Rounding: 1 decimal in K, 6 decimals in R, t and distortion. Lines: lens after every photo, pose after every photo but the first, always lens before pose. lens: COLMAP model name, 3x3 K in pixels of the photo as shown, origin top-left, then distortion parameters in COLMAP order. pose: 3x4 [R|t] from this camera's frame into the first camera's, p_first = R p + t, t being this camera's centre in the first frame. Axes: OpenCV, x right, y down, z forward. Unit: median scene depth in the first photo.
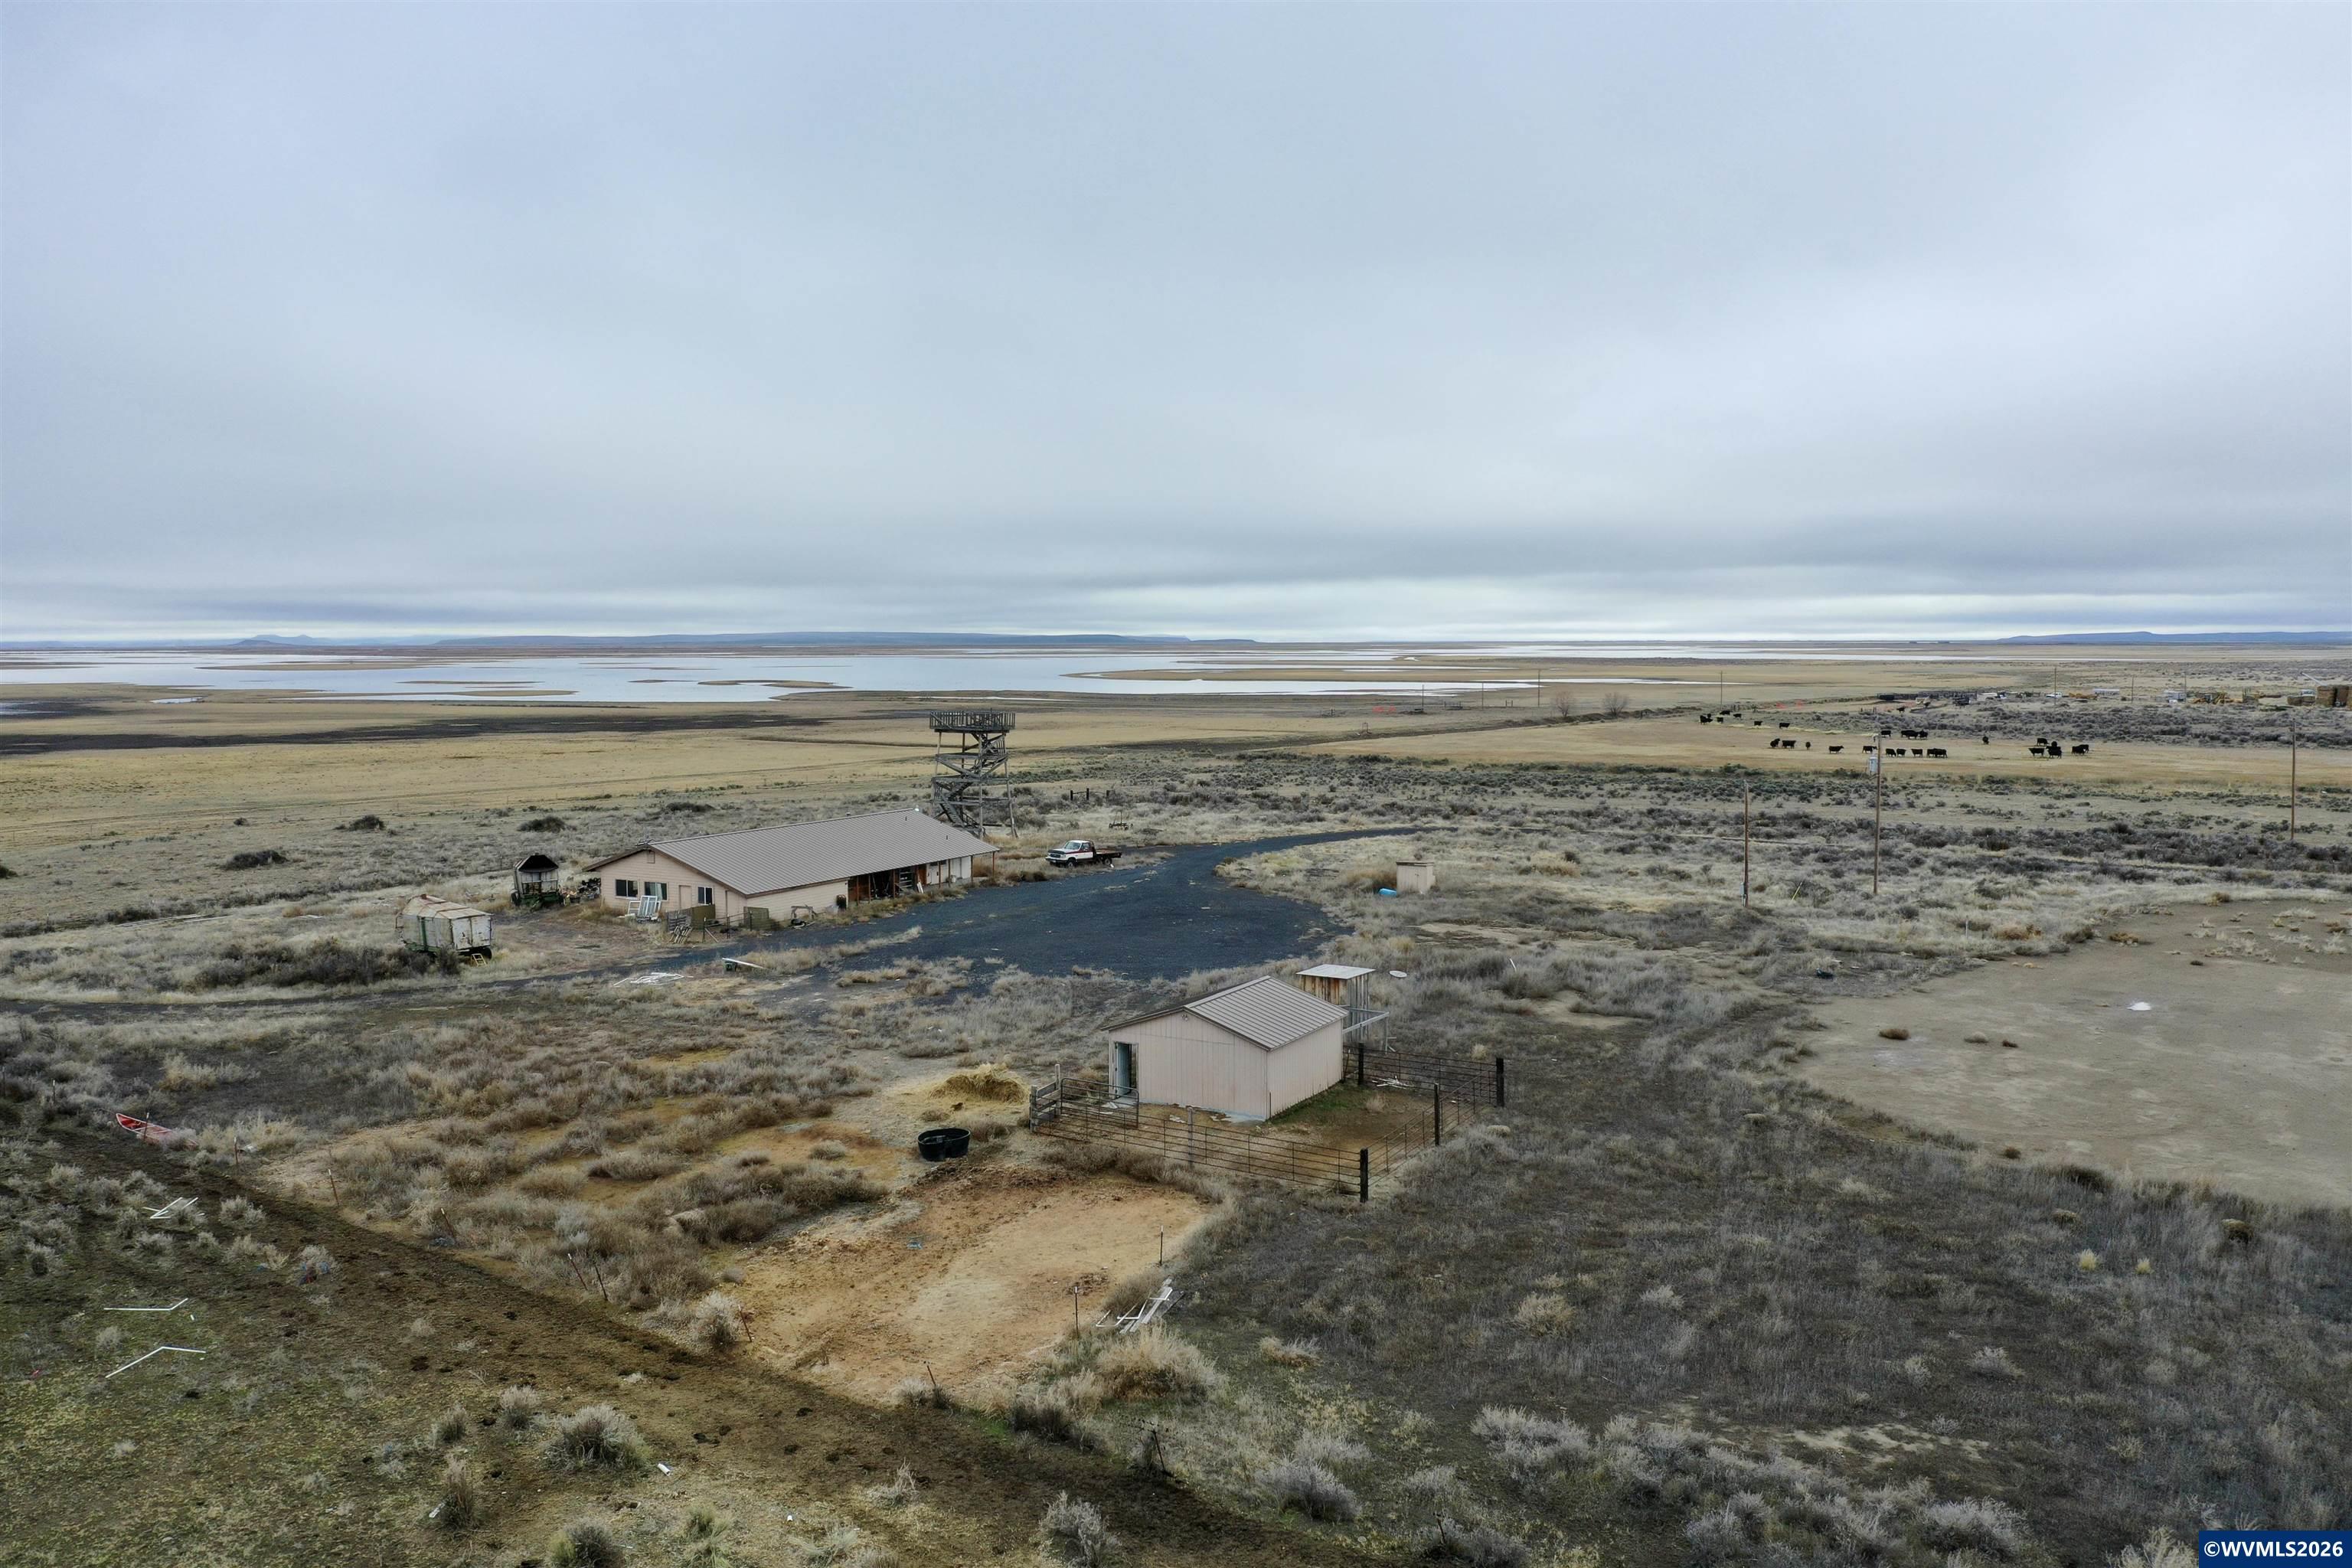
lens RADIAL K [[1844.8, 0, 1168.0], [0, 1844.8, 781.8], [0, 0, 1]] dist [-0.007683, -0.001637]
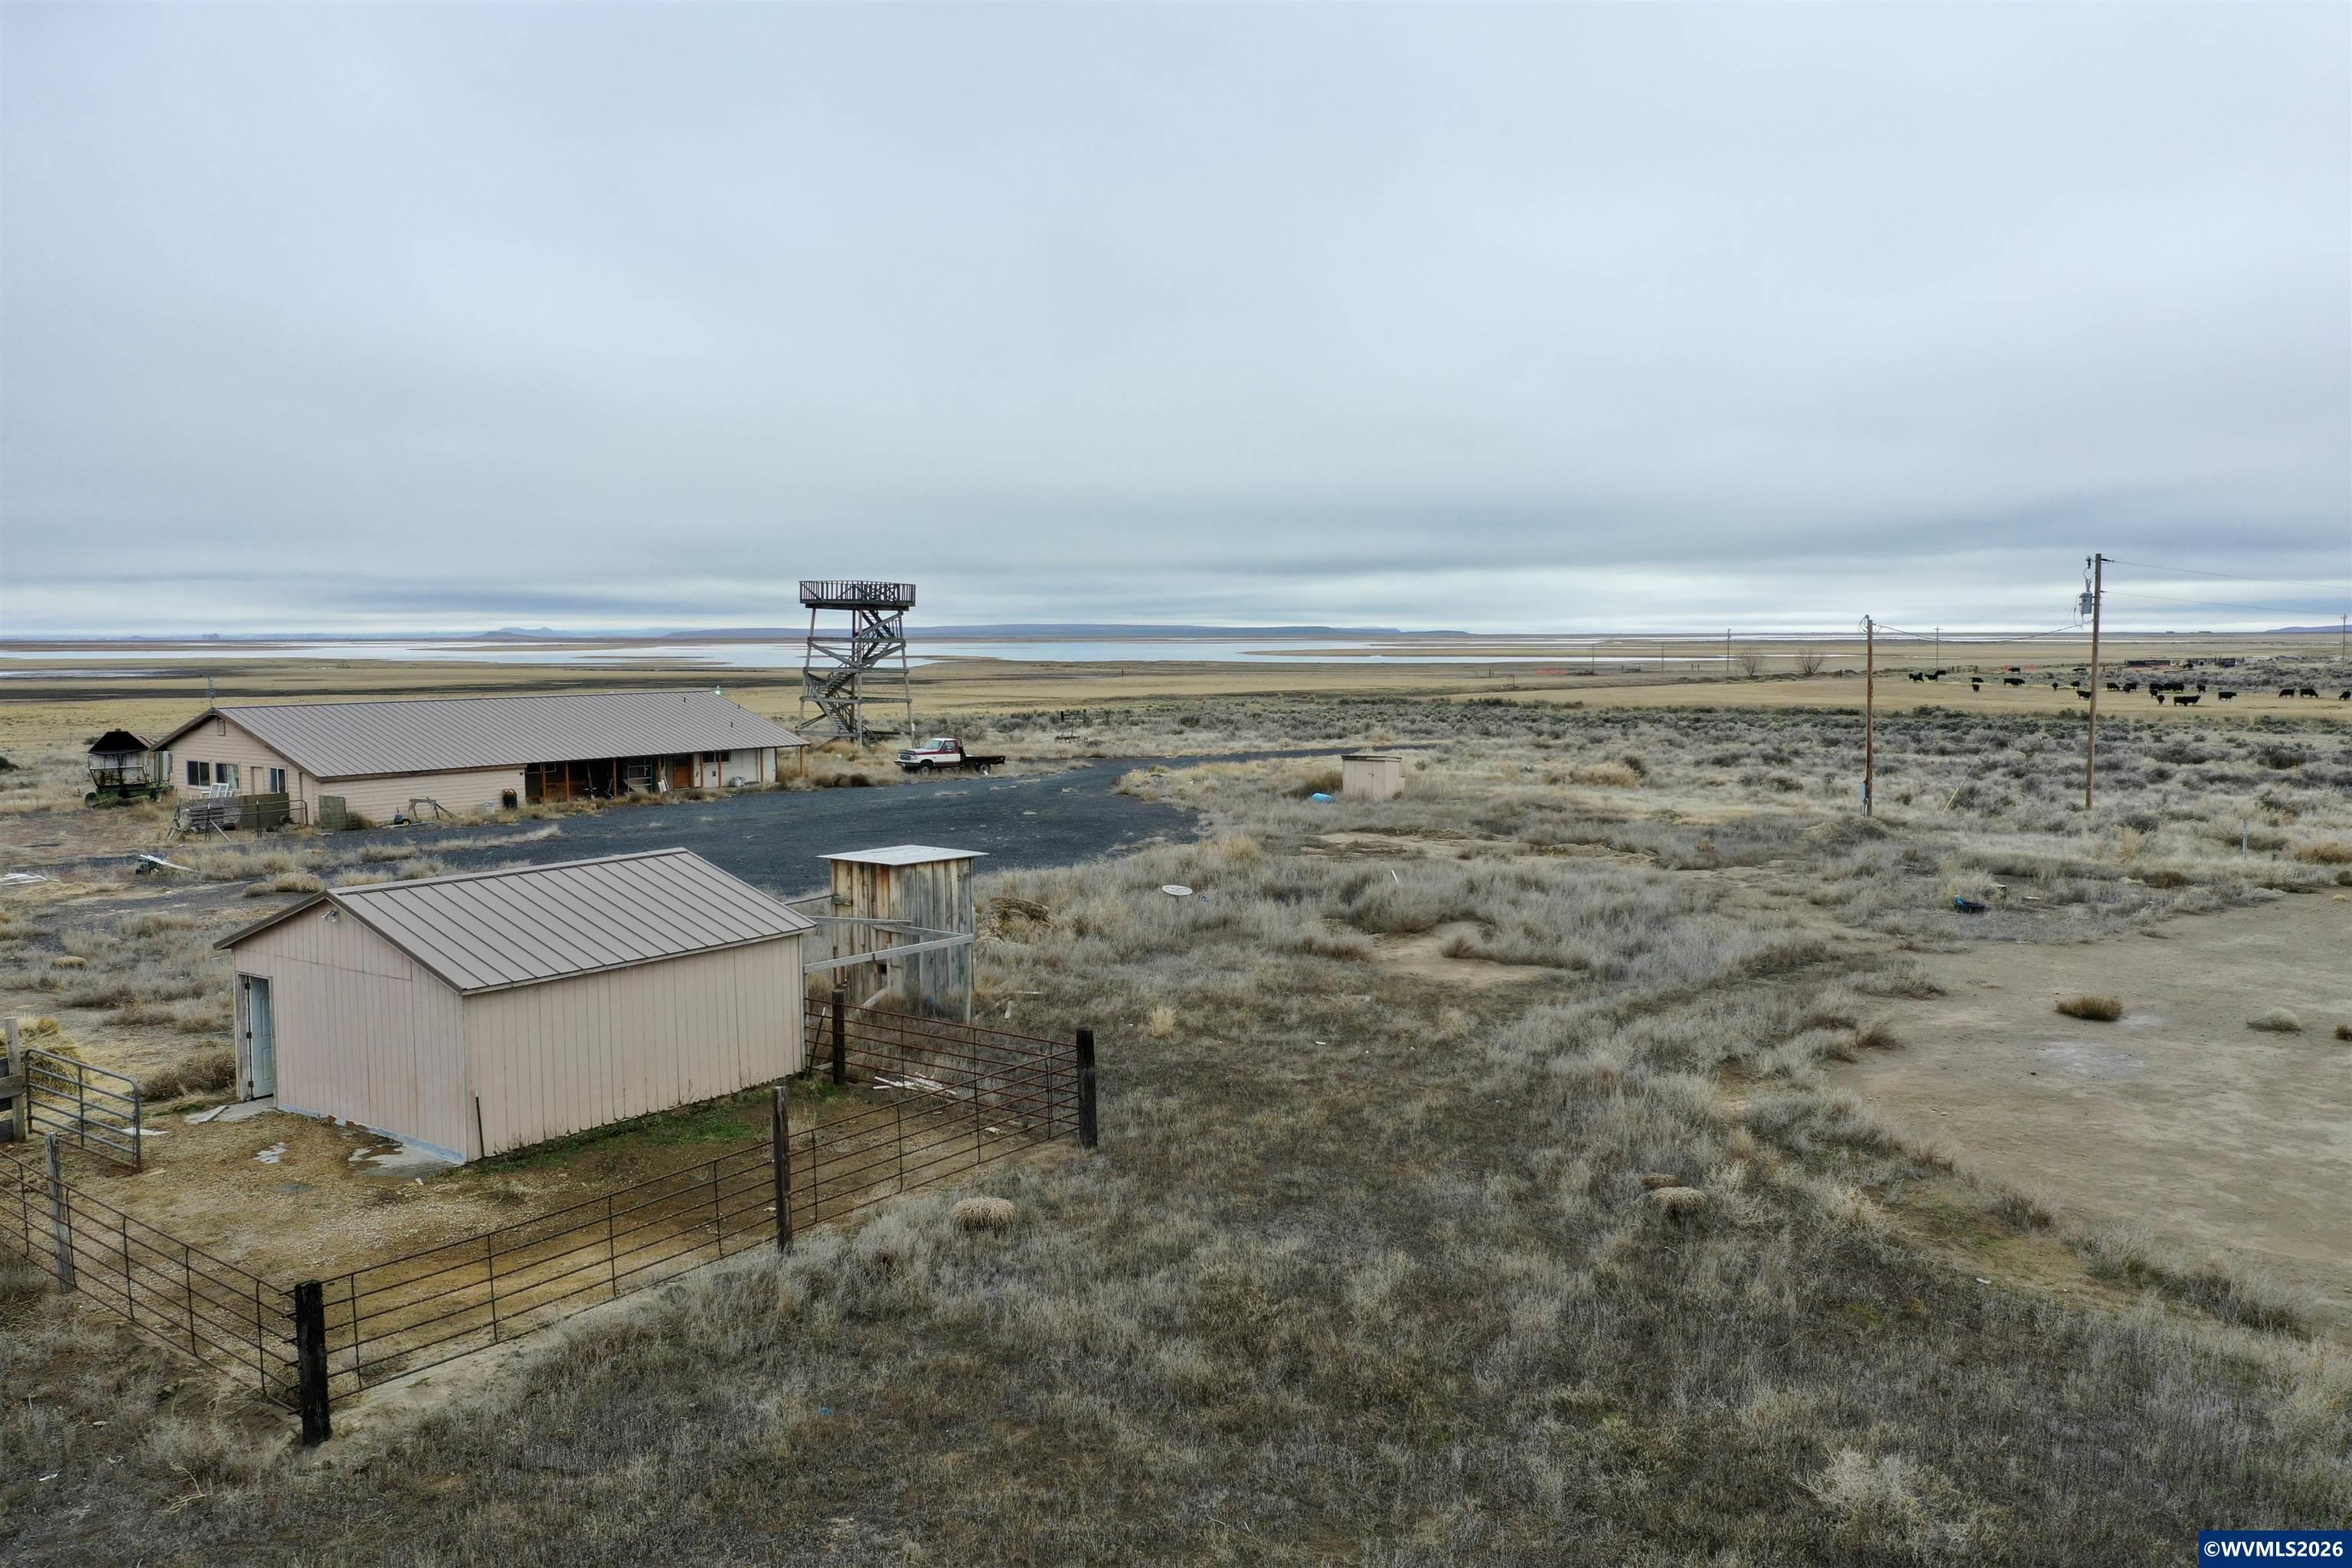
lens RADIAL K [[1844.8, 0, 1168.0], [0, 1844.8, 781.8], [0, 0, 1]] dist [-0.007683, -0.001637]
pose [[0.993489, 0.009028, -0.113567, 0.155722], [-0.008622, 0.999955, 0.004065, 0.057666], [0.113598, -0.003059, 0.993522, 0.369534]]
